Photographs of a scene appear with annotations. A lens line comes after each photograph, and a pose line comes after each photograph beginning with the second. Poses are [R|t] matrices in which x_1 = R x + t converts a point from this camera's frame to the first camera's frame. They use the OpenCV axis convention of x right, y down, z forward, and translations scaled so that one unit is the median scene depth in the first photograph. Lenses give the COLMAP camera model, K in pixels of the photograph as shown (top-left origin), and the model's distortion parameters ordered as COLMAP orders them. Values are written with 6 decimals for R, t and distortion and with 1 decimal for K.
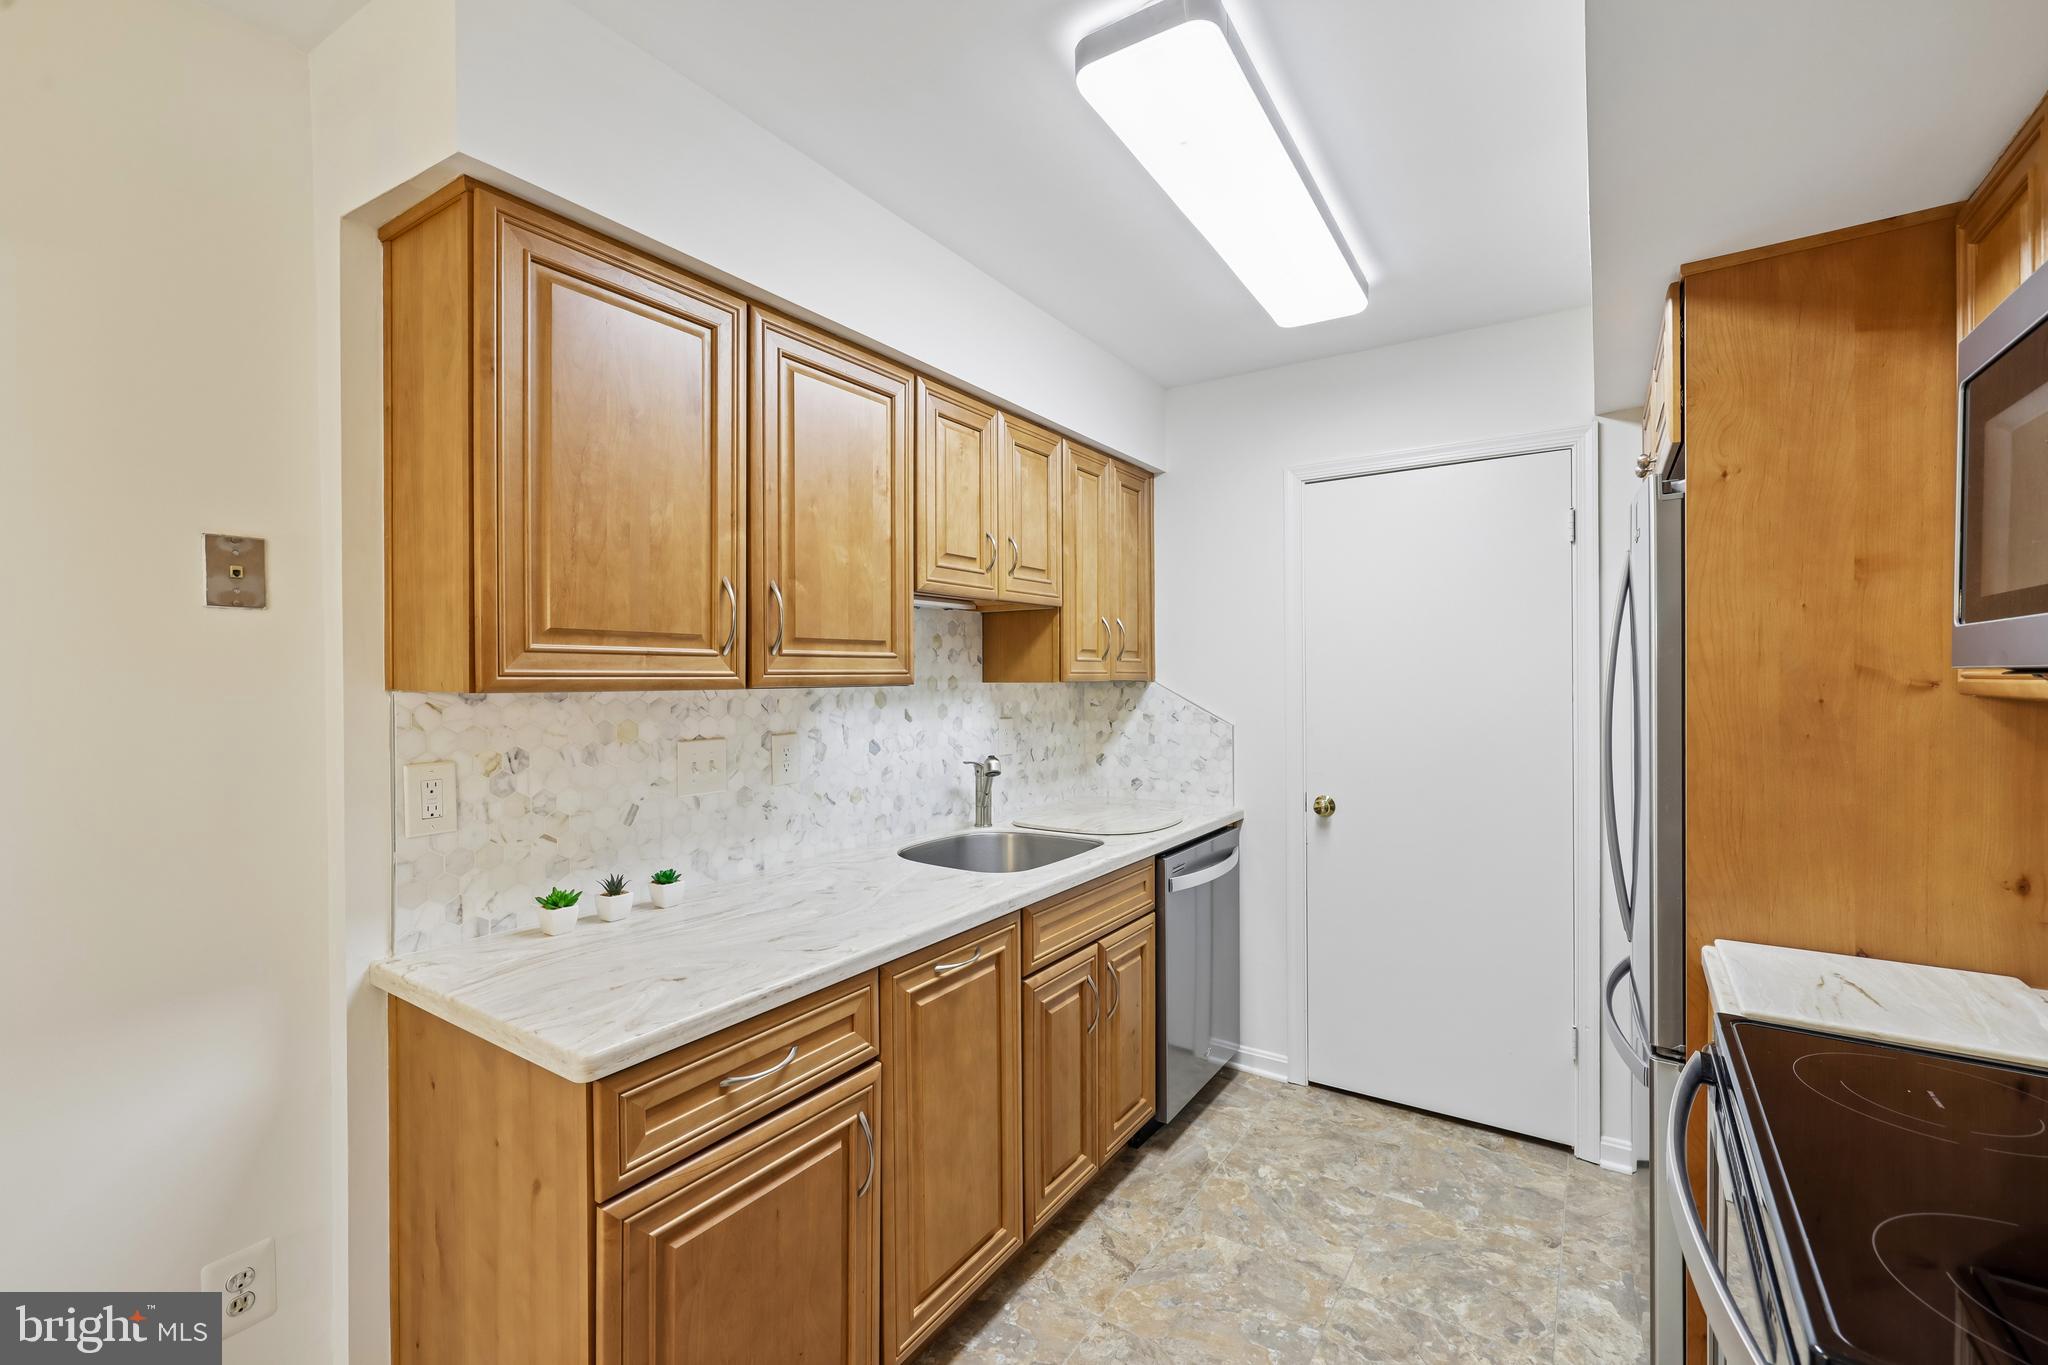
lens RADIAL K [[867.6, 0, 1014.4], [0, 867.6, 683.6], [0, 0, 1]] dist [0.000751, 0.000713]
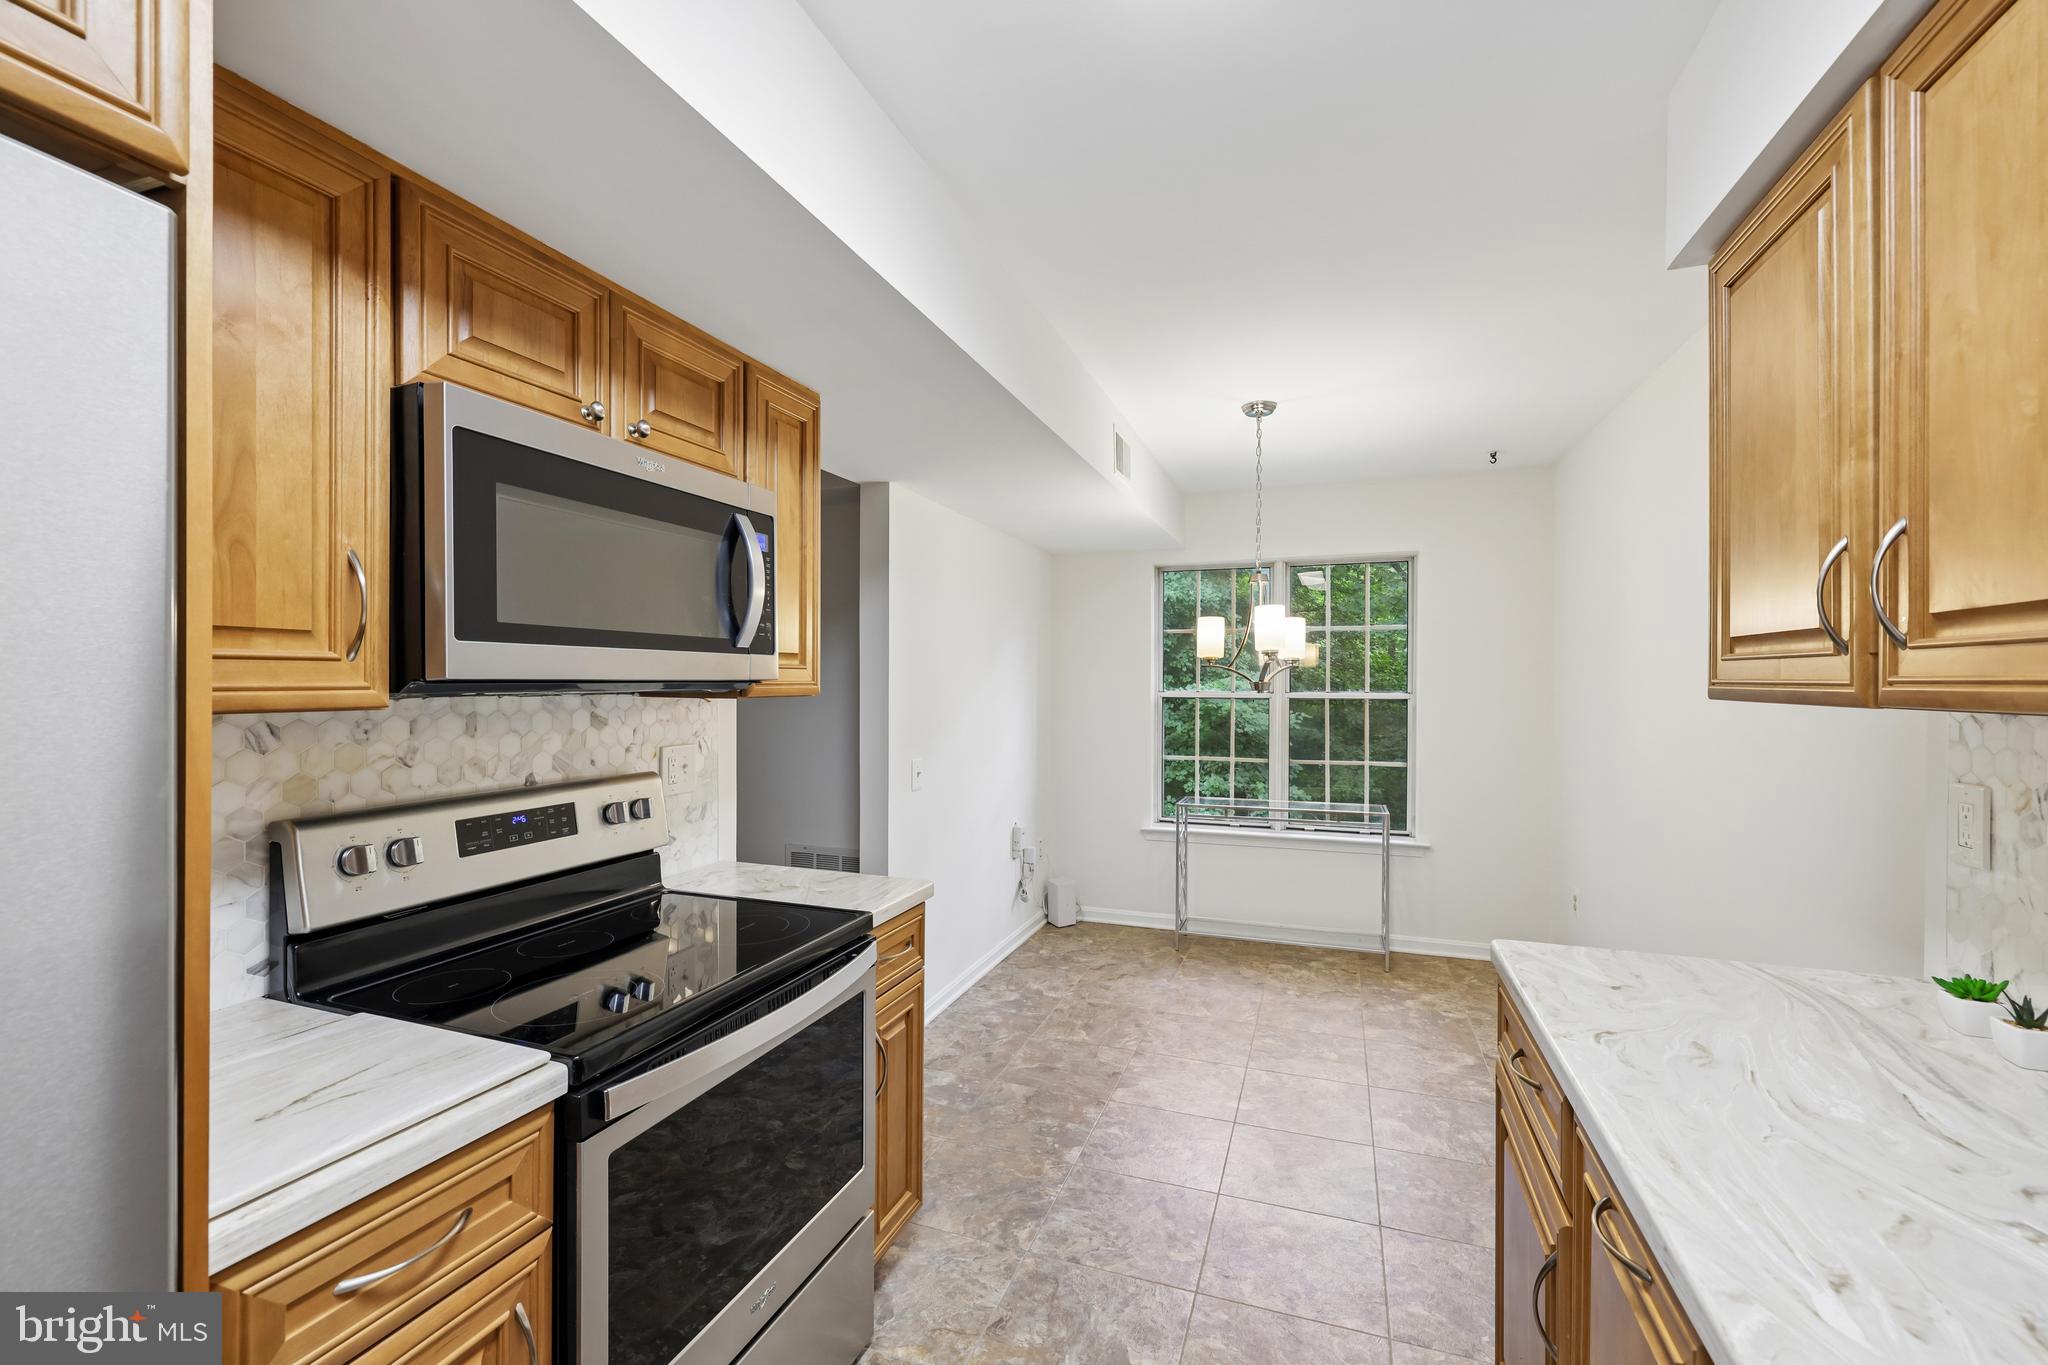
lens RADIAL K [[867.6, 0, 1016.7], [0, 867.6, 686.1], [0, 0, 1]] dist [0.000751, 0.000713]
pose [[-0.970279, 0.002948, -0.241971, 0.345325], [-0.001469, 0.999836, 0.018071, -0.016213], [0.241985, 0.017890, -0.970115, 1.178772]]
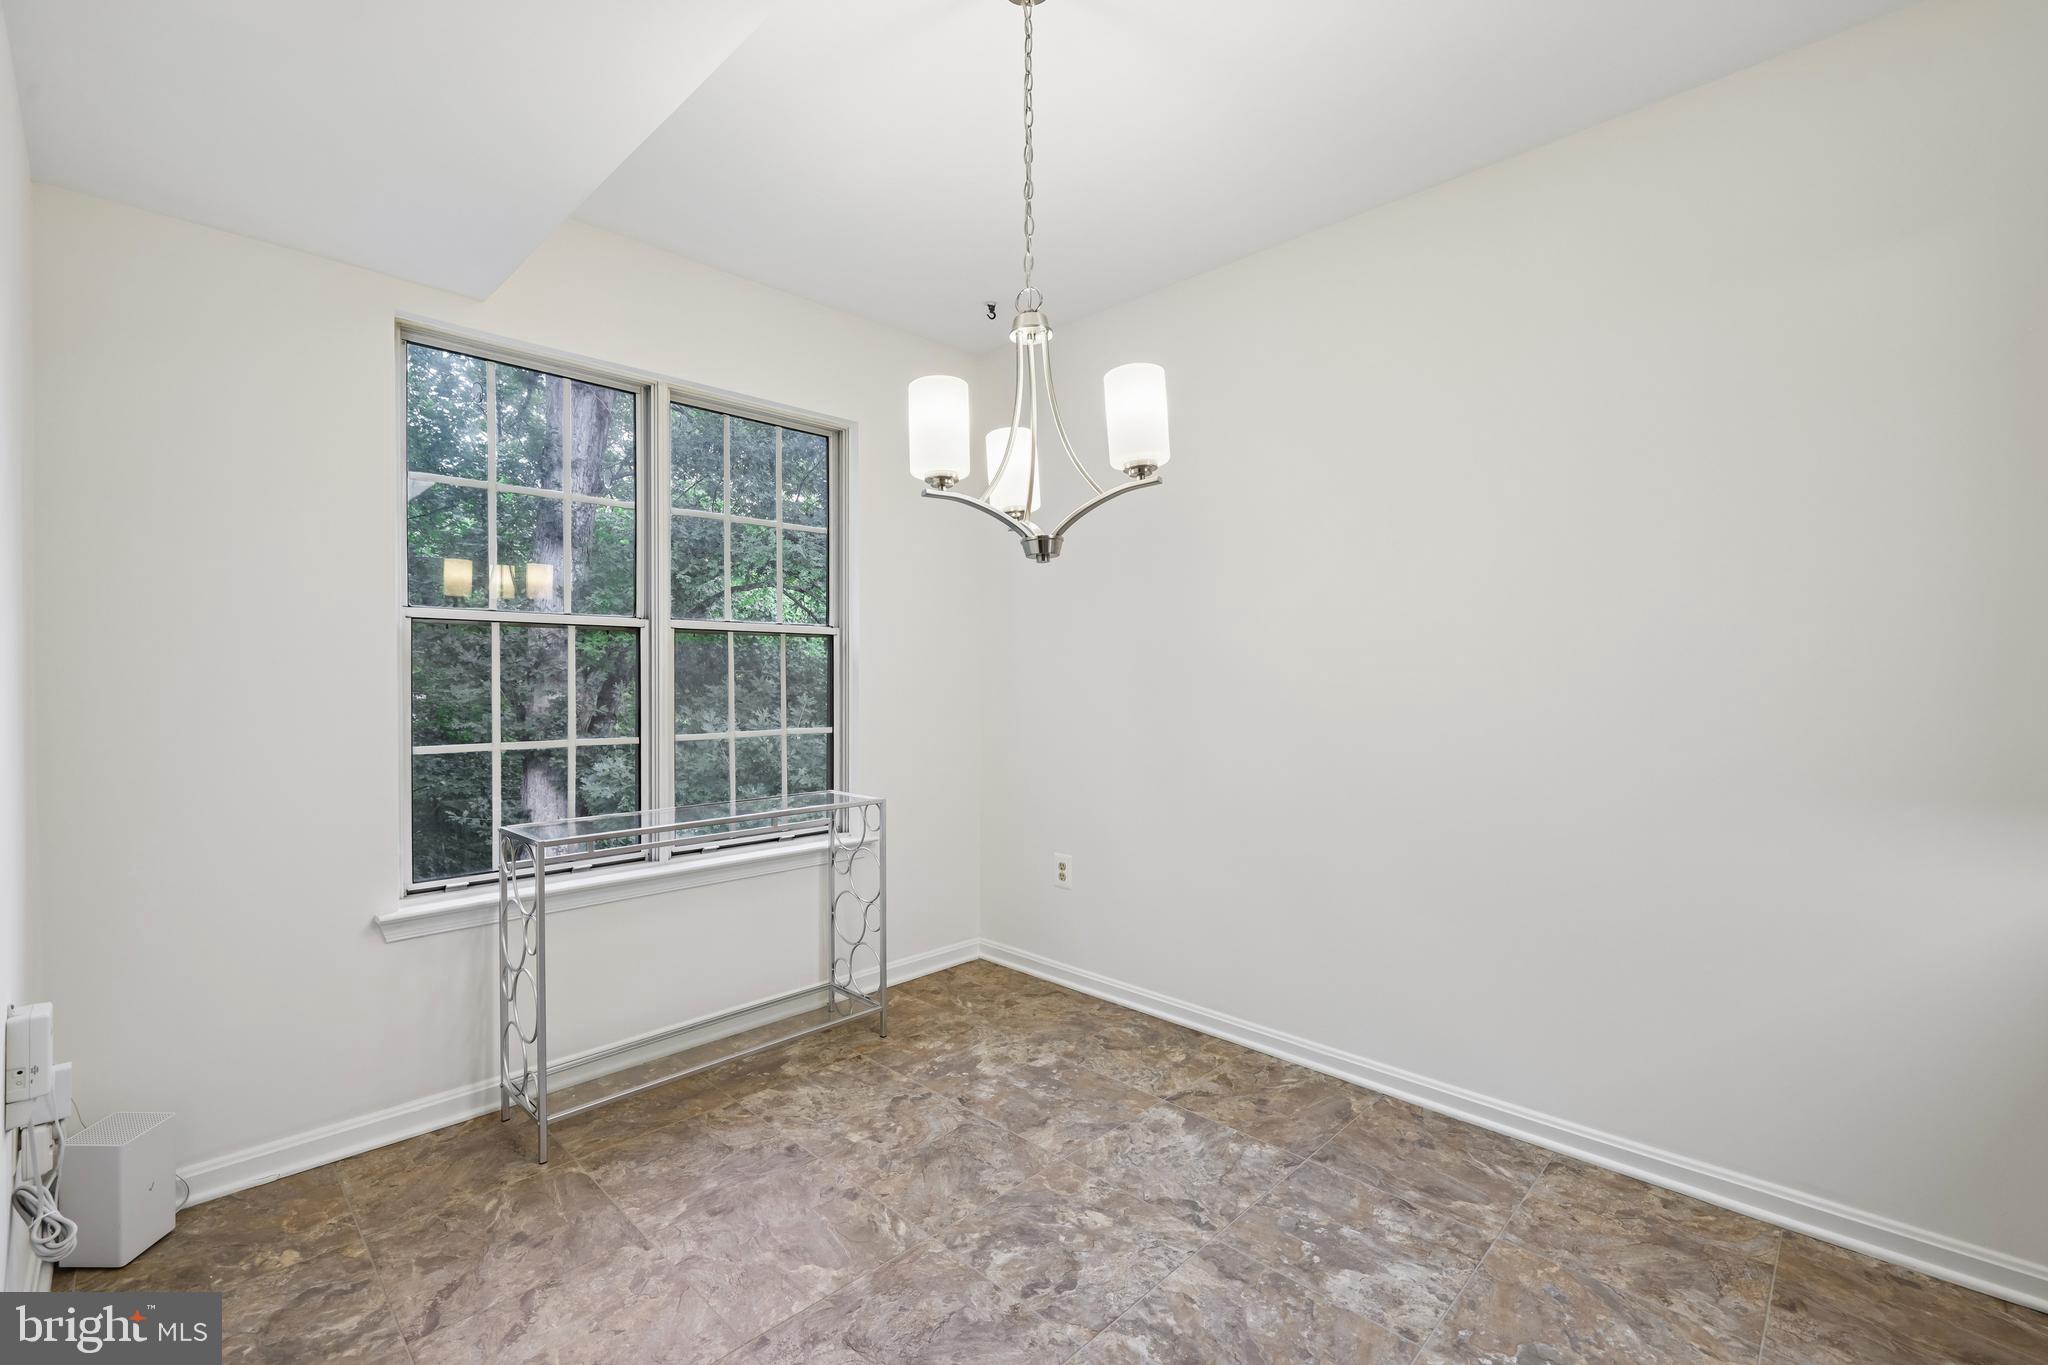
lens RADIAL K [[867.6, 0, 997.9], [0, 867.6, 686.1], [0, 0, 1]] dist [0.000751, 0.000713]
pose [[-0.200629, 0.009113, -0.979625, 0.295134], [-0.000462, 0.999956, 0.009397, 0.129805], [0.979667, 0.002338, -0.200616, -0.116349]]
